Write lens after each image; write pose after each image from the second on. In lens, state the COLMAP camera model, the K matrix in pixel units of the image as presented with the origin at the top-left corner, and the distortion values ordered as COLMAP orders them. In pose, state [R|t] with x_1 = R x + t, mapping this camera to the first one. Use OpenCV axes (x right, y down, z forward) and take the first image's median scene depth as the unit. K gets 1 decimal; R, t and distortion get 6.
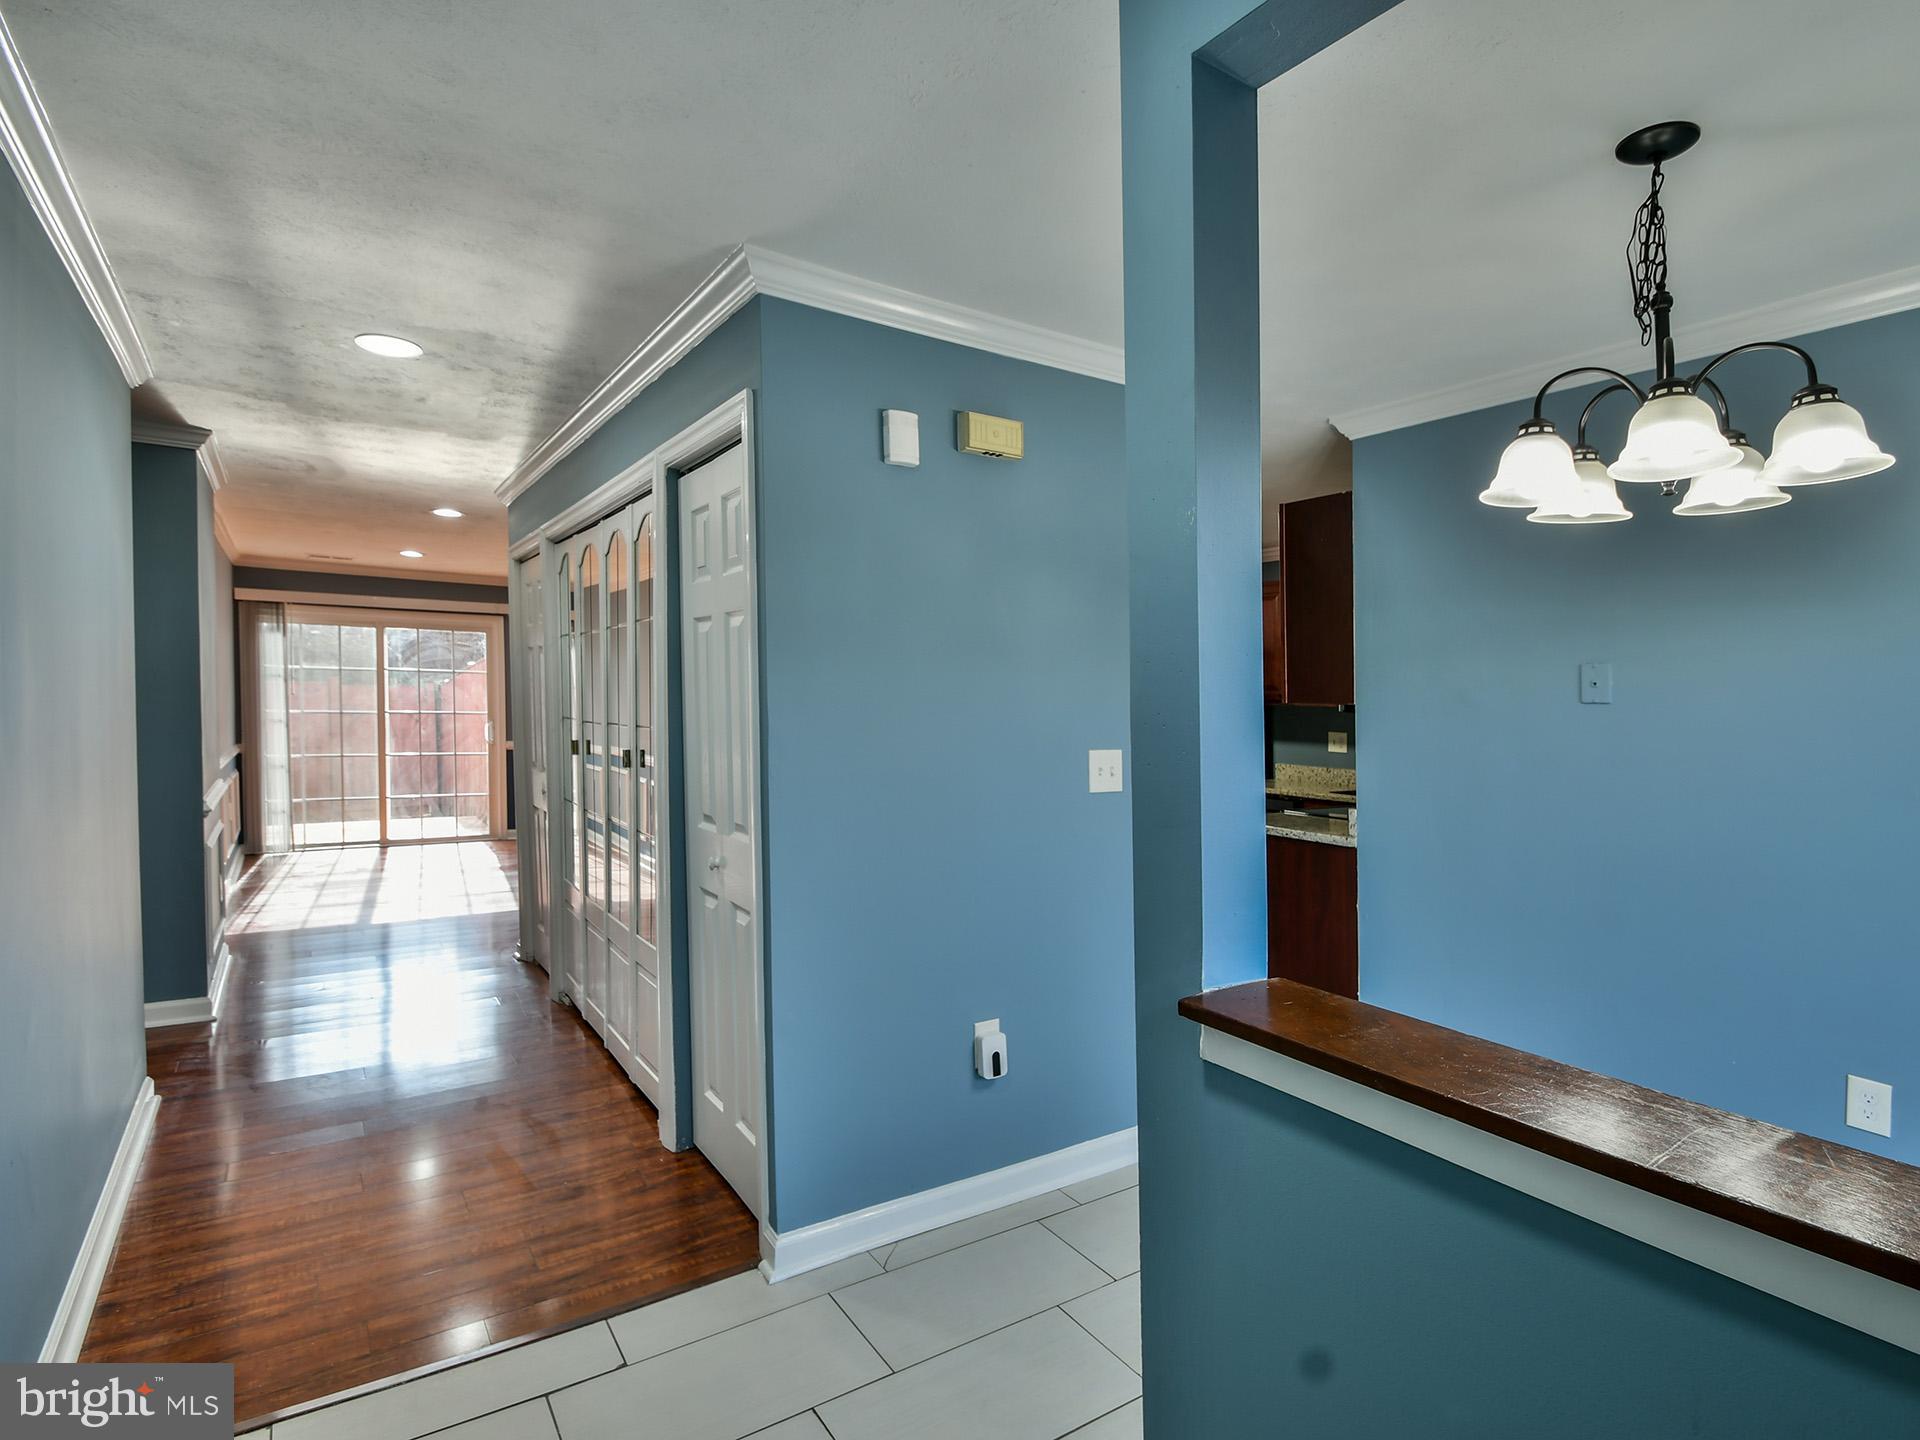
lens RADIAL K [[1061.9, 0, 955.4], [0, 1061.9, 732.8], [0, 0, 1]] dist [-0.008303, -0.007154]
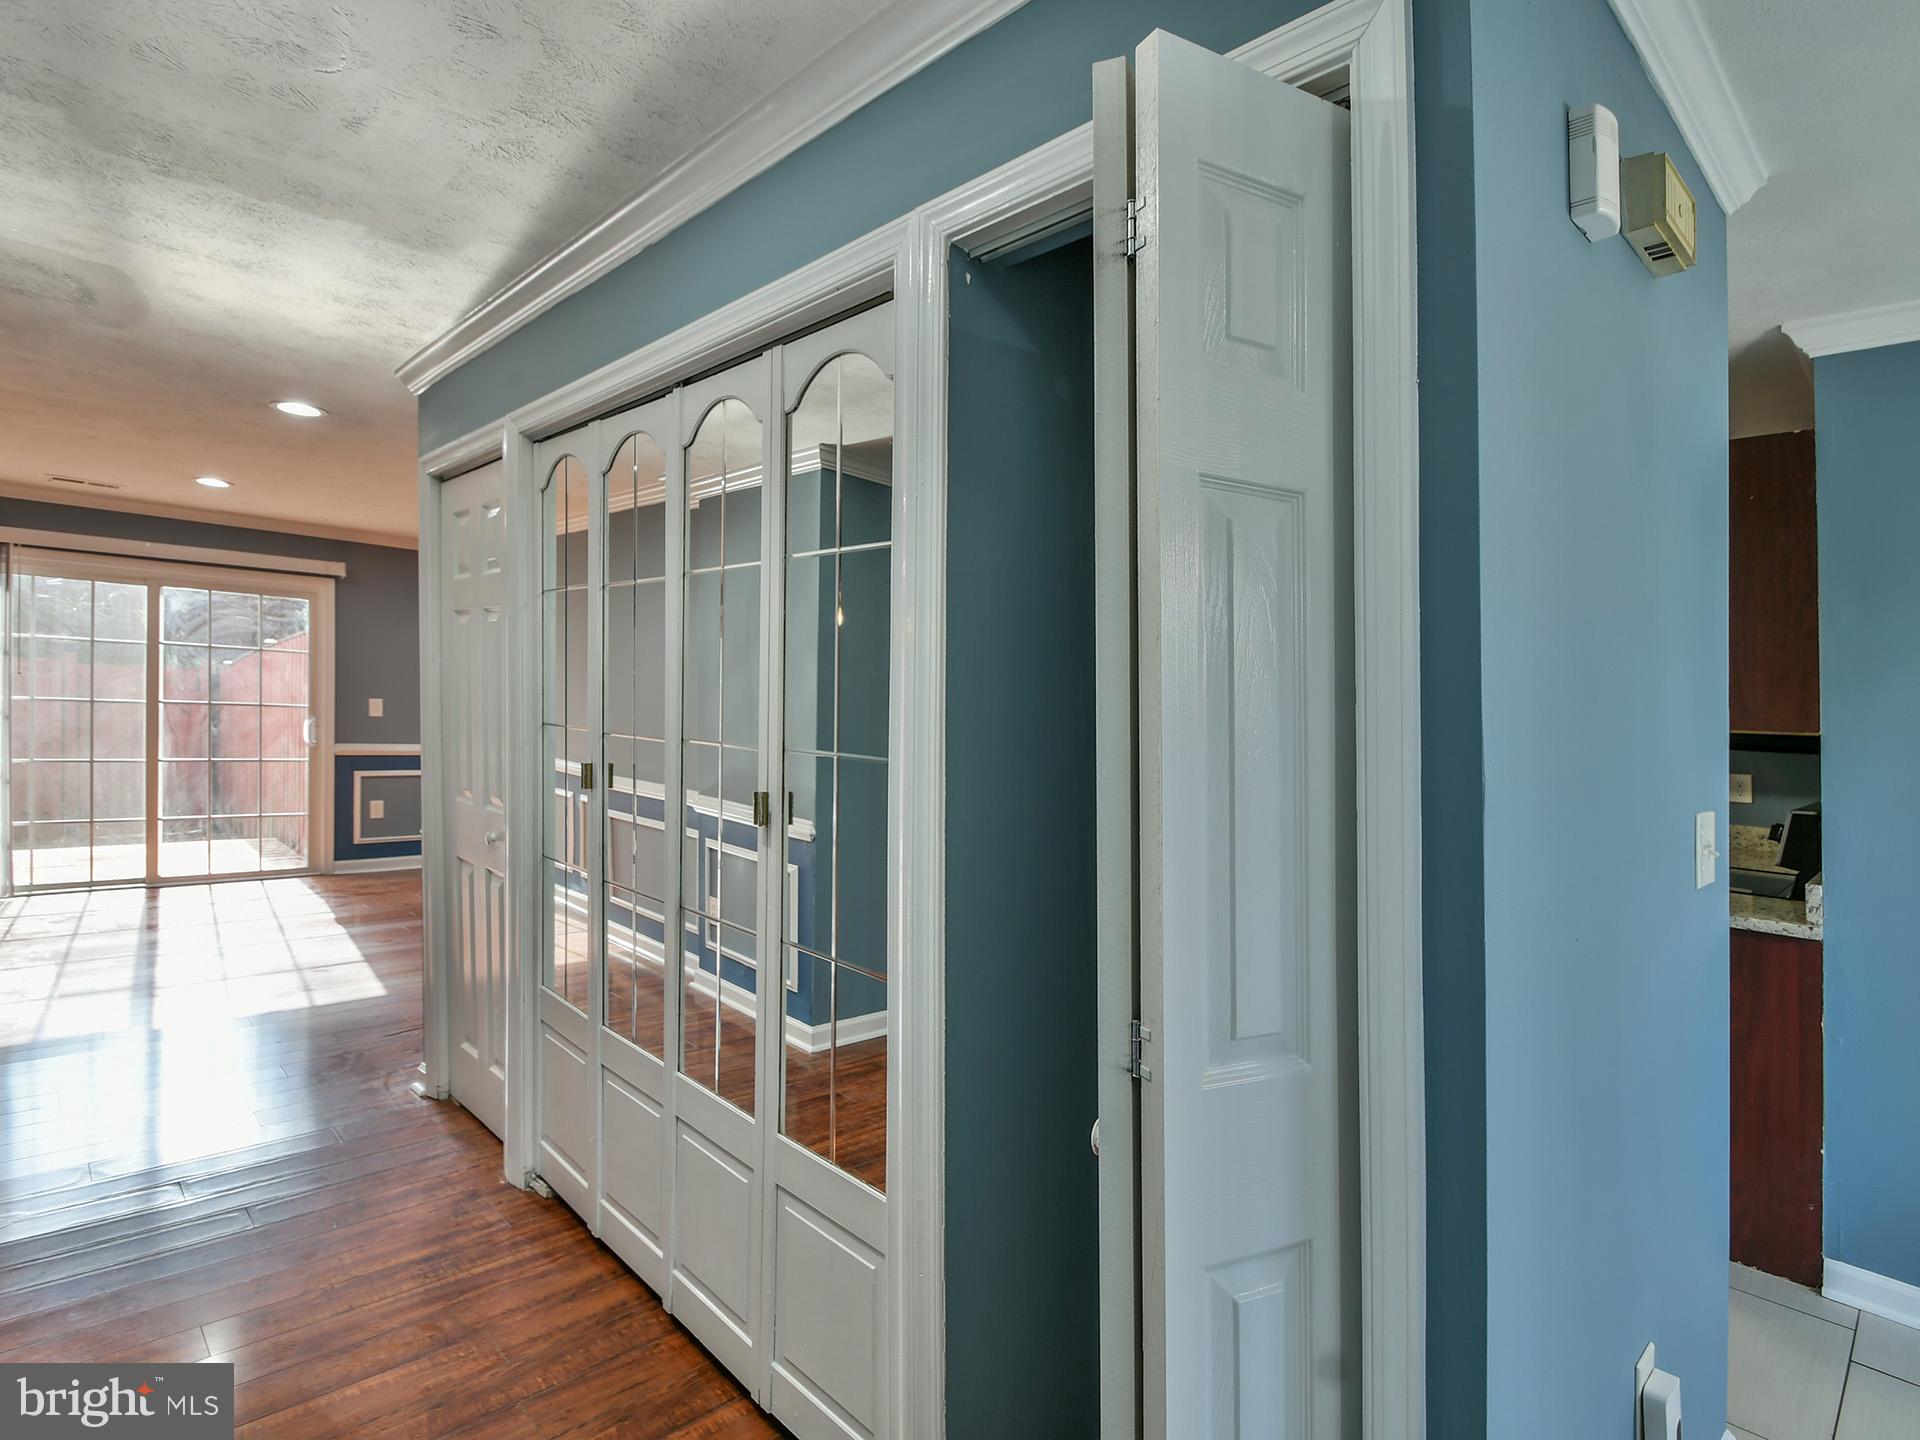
lens RADIAL K [[1061.9, 0, 966.0], [0, 1061.9, 723.6], [0, 0, 1]] dist [-0.008303, -0.007154]
pose [[0.982517, 0.021345, 0.184948, -0.135740], [-0.019232, 0.999728, -0.013211, -0.005984], [-0.185179, 0.009423, 0.982660, 0.196716]]
